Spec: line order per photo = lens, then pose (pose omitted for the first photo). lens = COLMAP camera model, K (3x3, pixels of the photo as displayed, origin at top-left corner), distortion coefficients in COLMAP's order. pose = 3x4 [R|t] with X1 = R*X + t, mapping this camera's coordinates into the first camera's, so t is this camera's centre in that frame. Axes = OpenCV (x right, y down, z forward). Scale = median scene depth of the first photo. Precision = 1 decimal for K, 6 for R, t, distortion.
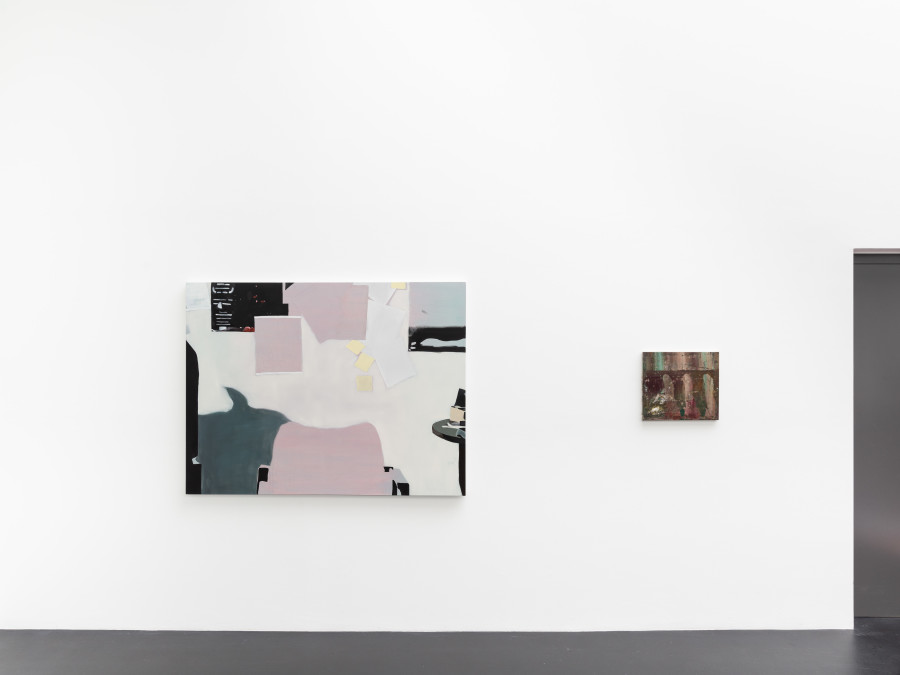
lens RADIAL K [[576.5, 0, 450.0], [0, 576.5, 337.5], [0, 0, 1]] dist [-0.001729, -0.000230]
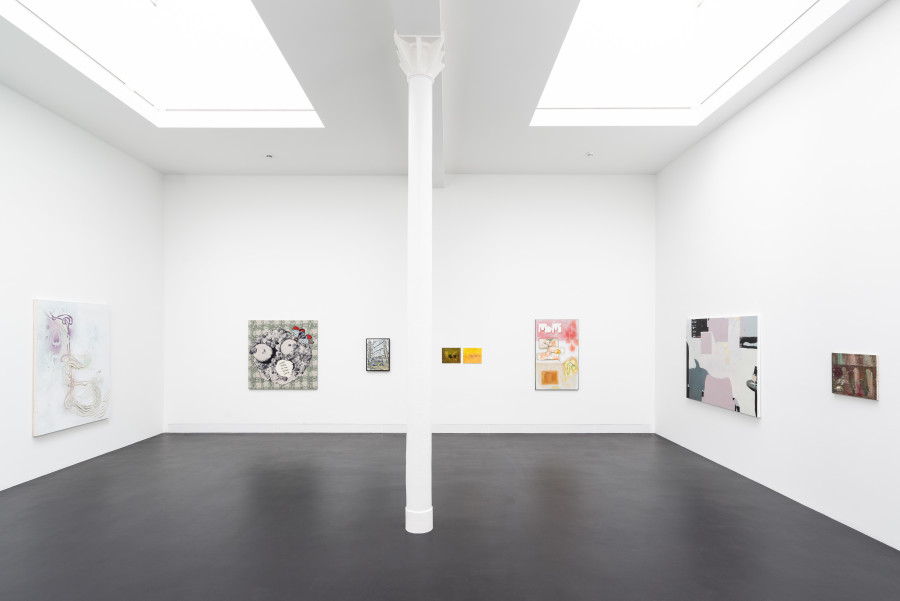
lens RADIAL K [[449.4, 0, 450.3], [0, 449.4, 331.0], [0, 0, 1]] dist [-0.001082, -0.000089]
pose [[0.008345, -0.001959, -0.999963, 1.651527], [0.000811, 0.999998, -0.001952, -0.037628], [0.999965, -0.000795, 0.008346, -0.133872]]
